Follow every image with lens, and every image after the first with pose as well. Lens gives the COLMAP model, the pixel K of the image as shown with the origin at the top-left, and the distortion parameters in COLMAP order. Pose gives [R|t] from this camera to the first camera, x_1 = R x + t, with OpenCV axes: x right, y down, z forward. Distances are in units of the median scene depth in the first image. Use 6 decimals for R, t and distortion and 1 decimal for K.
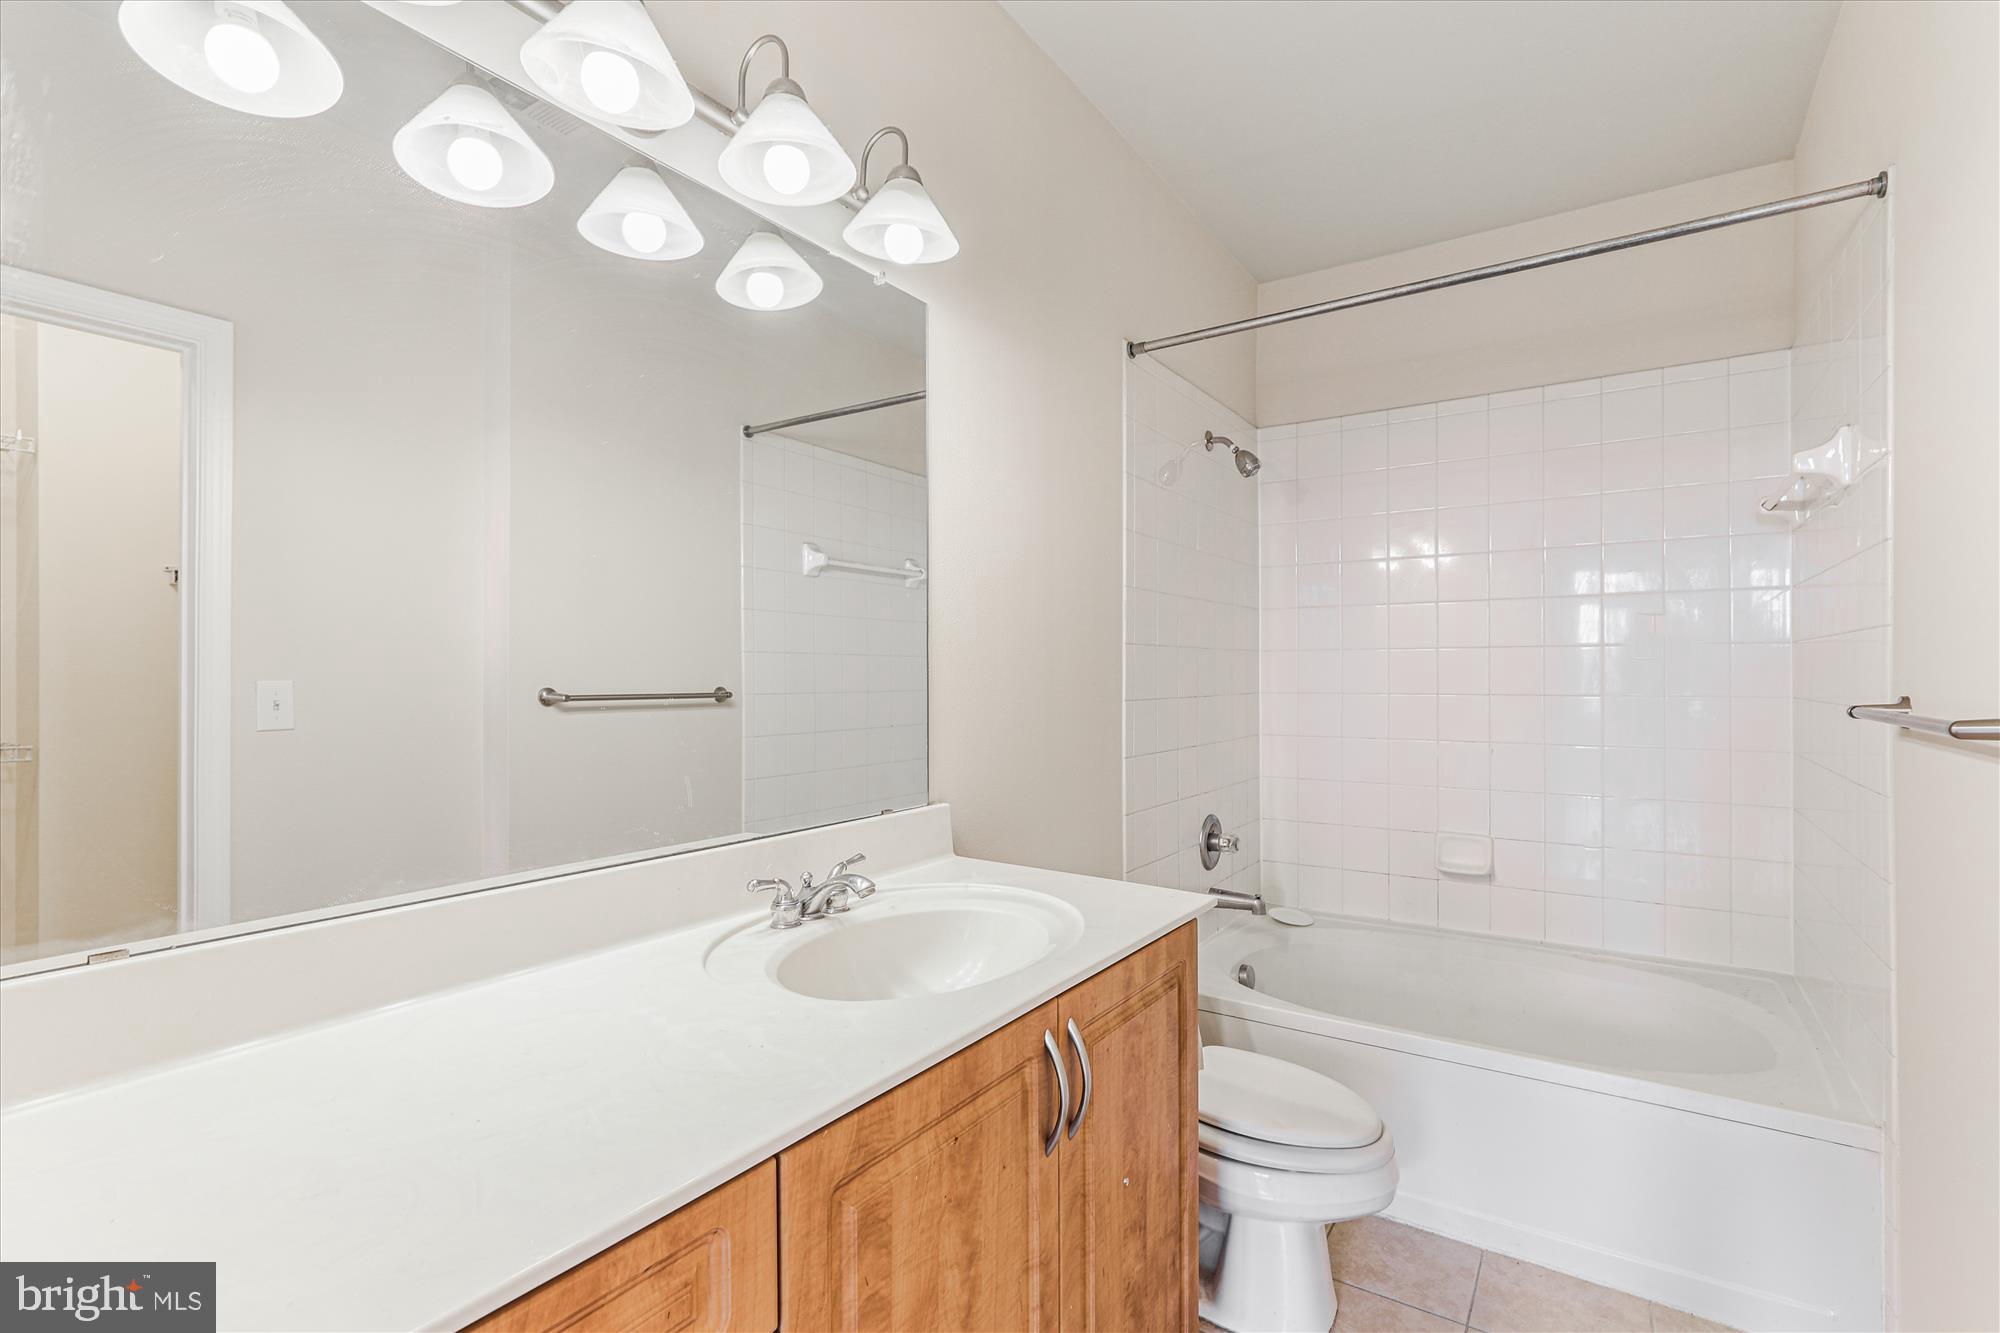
lens RADIAL K [[927.8, 0, 979.8], [0, 927.8, 662.1], [0, 0, 1]] dist [-0.006105, 0.006467]
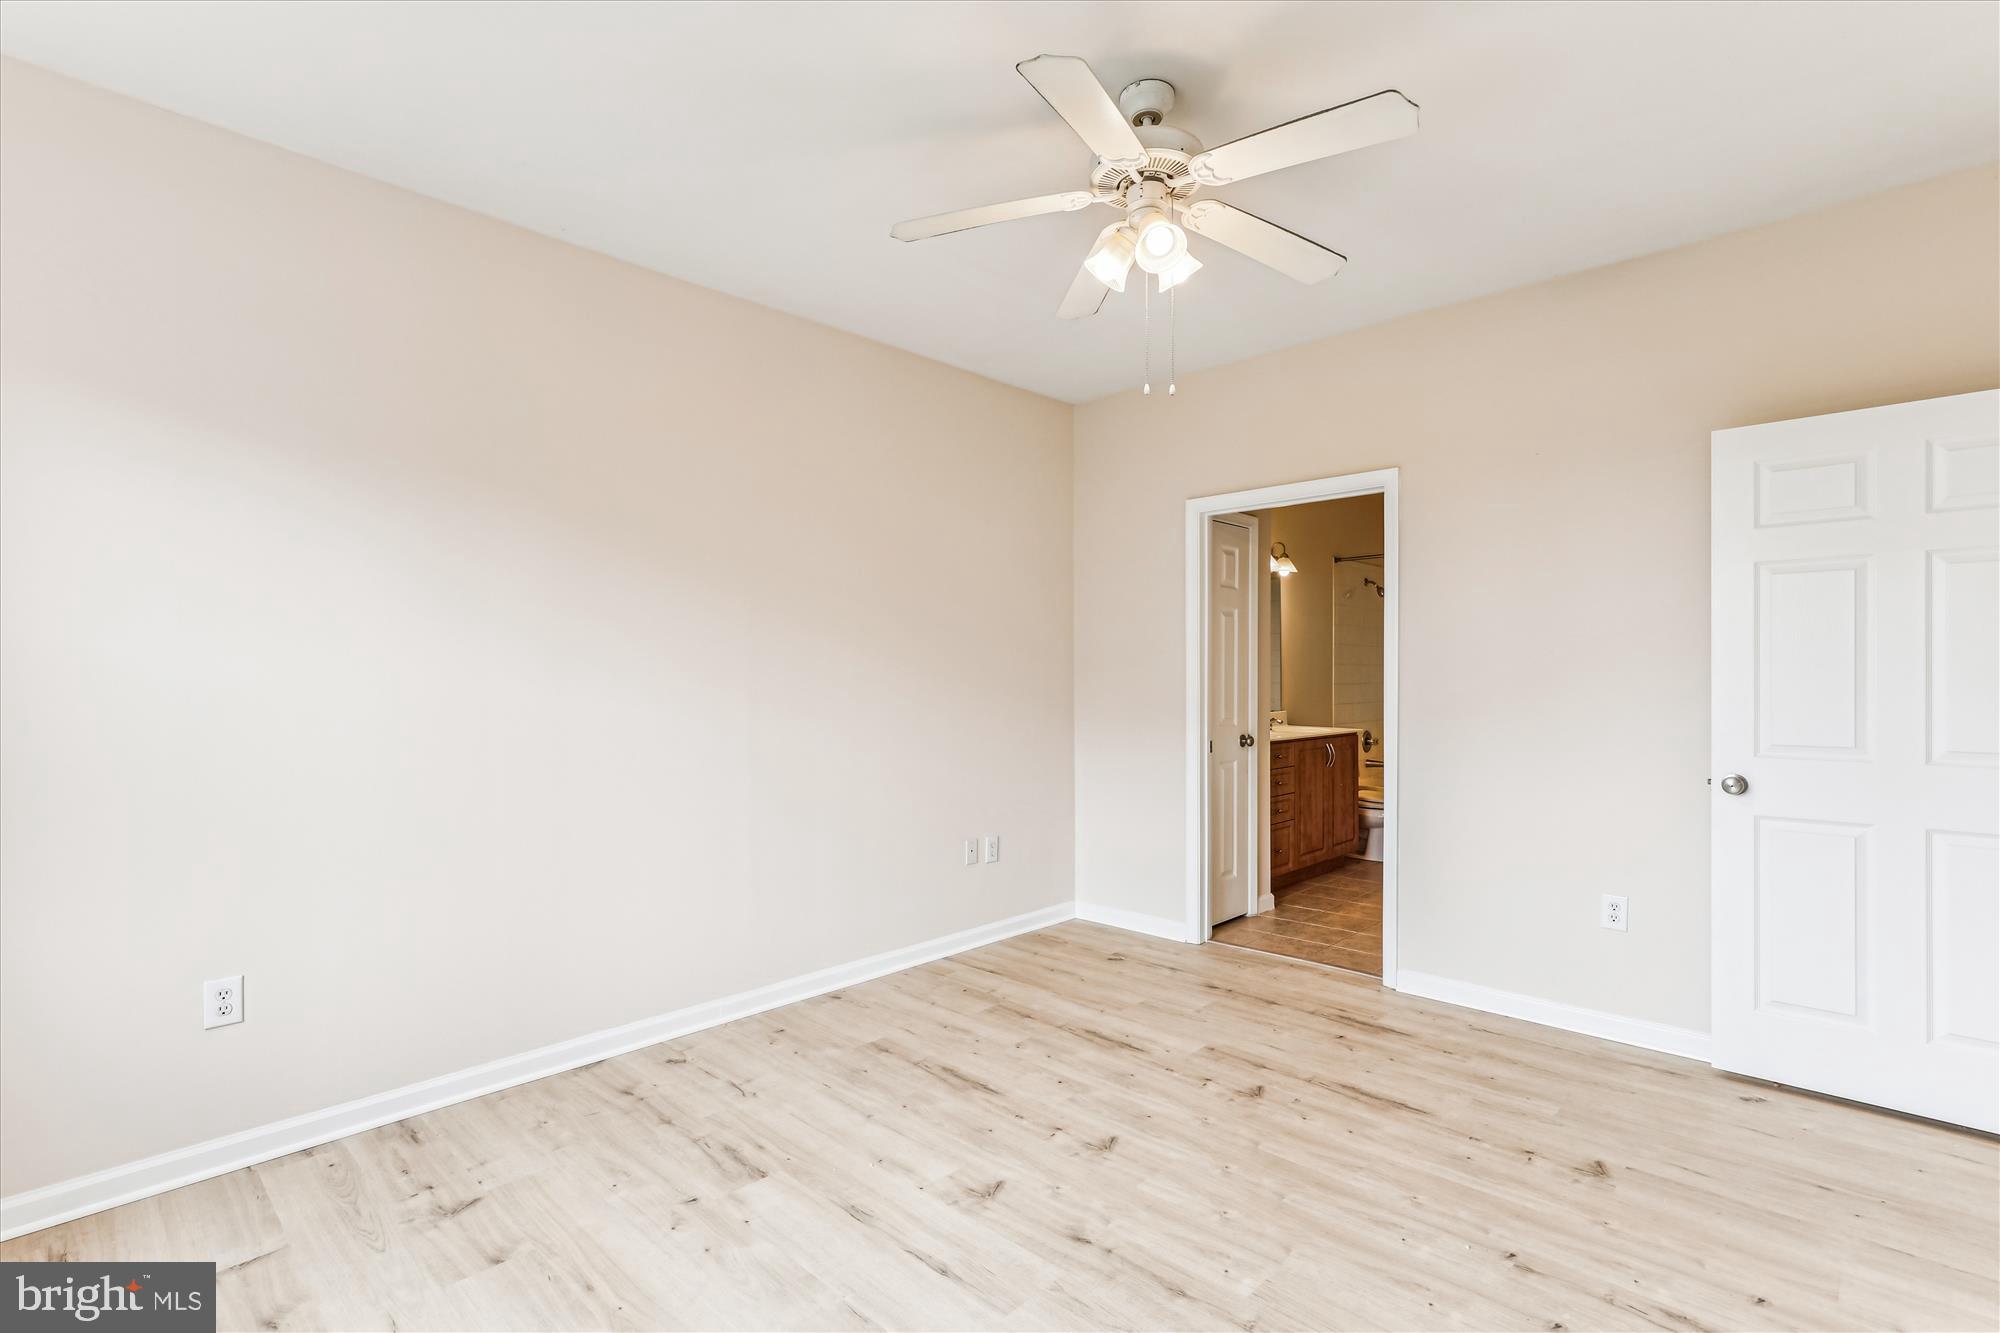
lens RADIAL K [[927.8, 0, 1014.8], [0, 927.8, 673.5], [0, 0, 1]] dist [-0.006105, 0.006467]
pose [[0.990103, 0.003030, -0.140312, -0.500458], [-0.003097, 0.999995, -0.000261, 0.025430], [0.140311, 0.000693, 0.990107, -2.360718]]
